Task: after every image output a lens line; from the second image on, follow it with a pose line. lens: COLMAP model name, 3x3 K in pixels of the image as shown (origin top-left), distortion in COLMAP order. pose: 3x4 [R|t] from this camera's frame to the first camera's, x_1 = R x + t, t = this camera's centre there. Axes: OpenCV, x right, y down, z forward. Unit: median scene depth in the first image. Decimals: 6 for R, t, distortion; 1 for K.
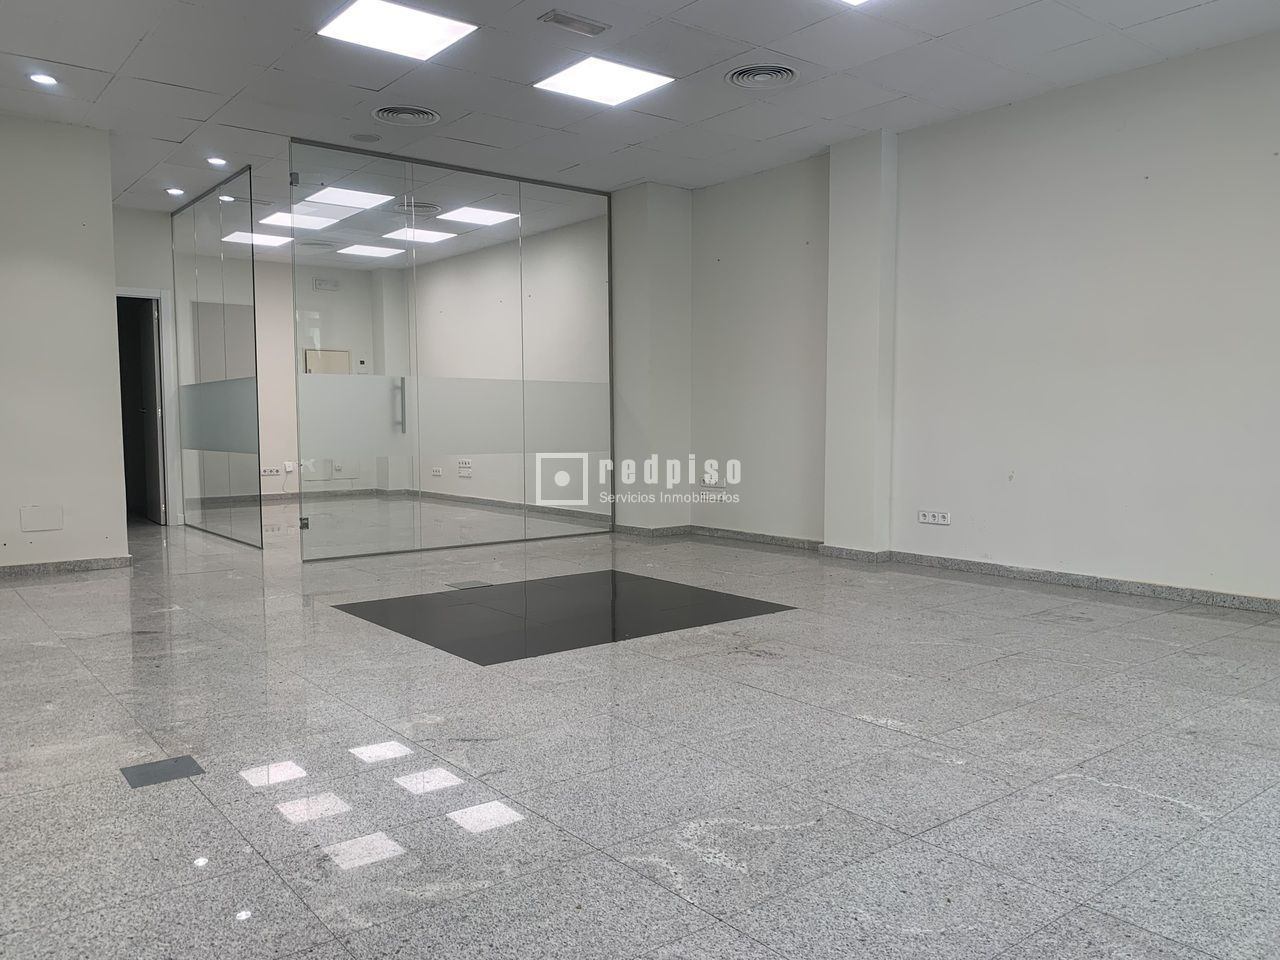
lens RADIAL K [[985.6, 0, 645.5], [0, 985.6, 487.3], [0, 0, 1]] dist [-0.008151, 0.008113]
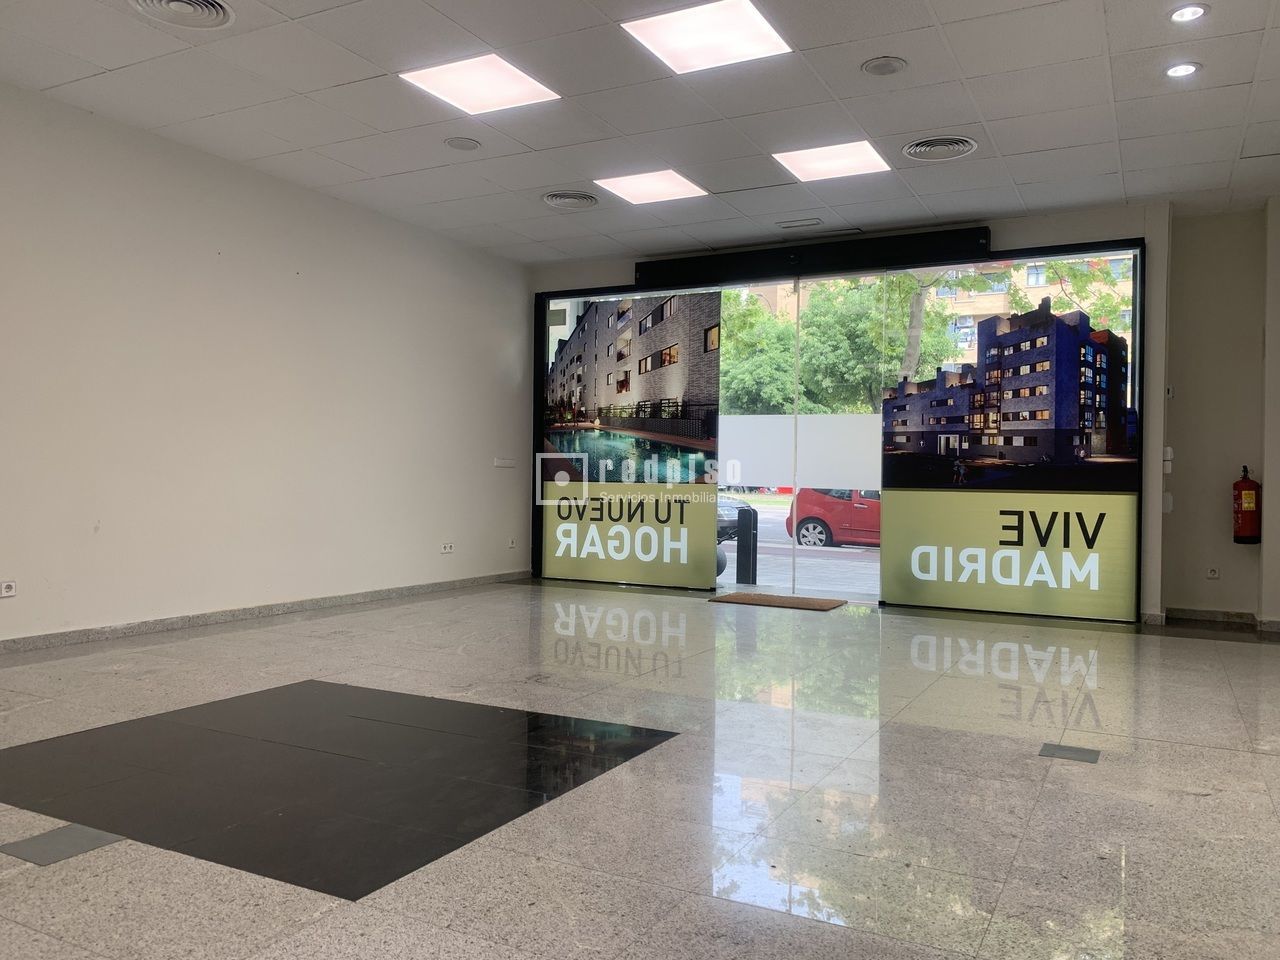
lens RADIAL K [[985.6, 0, 640.9], [0, 985.6, 479.9], [0, 0, 1]] dist [-0.008151, 0.008113]
pose [[-0.403457, -0.005100, 0.914985, -4.903713], [0.051746, 0.998257, 0.028381, -0.408835], [-0.913534, 0.058798, -0.402489, 6.877874]]
